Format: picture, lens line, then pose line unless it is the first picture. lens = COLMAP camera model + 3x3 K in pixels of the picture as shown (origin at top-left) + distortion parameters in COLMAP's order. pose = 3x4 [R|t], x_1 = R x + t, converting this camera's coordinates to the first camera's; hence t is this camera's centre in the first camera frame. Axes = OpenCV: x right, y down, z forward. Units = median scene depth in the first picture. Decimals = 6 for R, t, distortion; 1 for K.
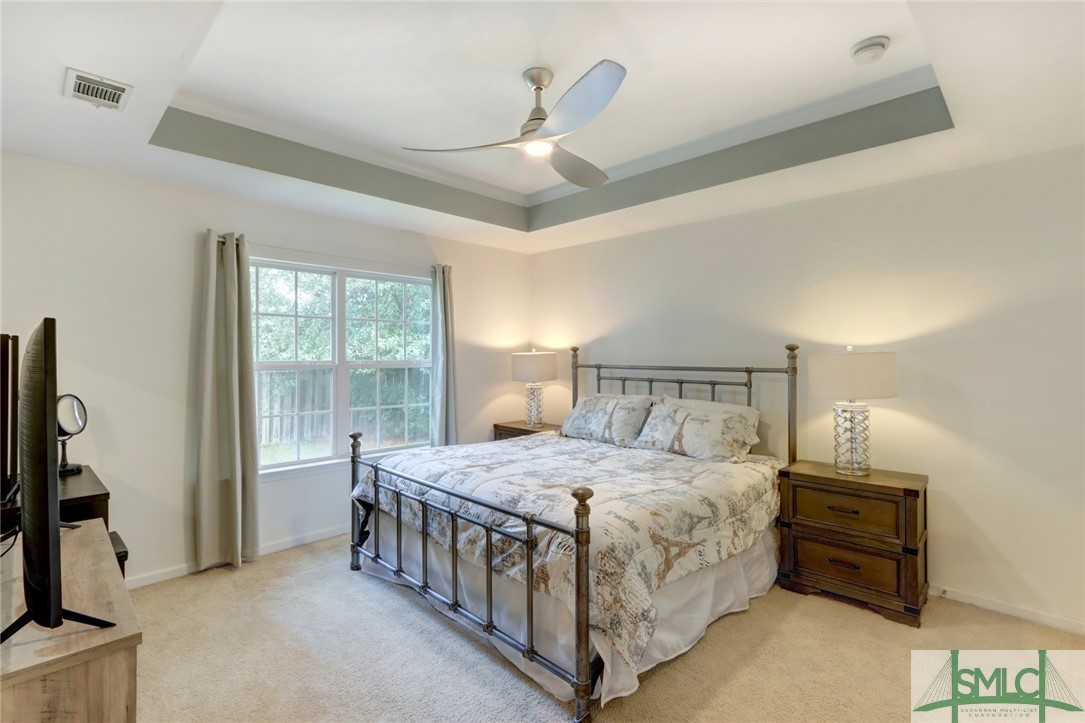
lens RADIAL K [[505.4, 0, 541.8], [0, 505.4, 358.2], [0, 0, 1]] dist [0.005372, 0.000248]
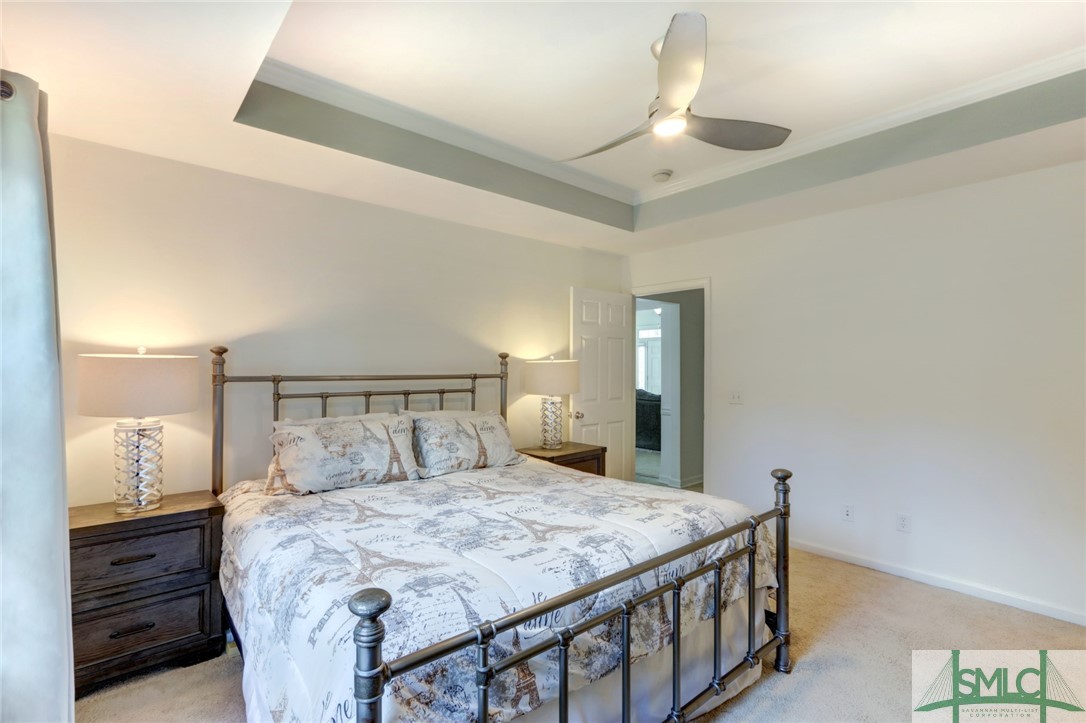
lens RADIAL K [[505.8, 0, 541.7], [0, 505.8, 361.8], [0, 0, 1]] dist [0.005372, 0.000248]
pose [[0.090724, 0.000881, 0.995876, -0.618440], [-0.000417, 1.000000, -0.000847, -0.006225], [-0.995876, -0.000338, 0.090724, 0.759268]]
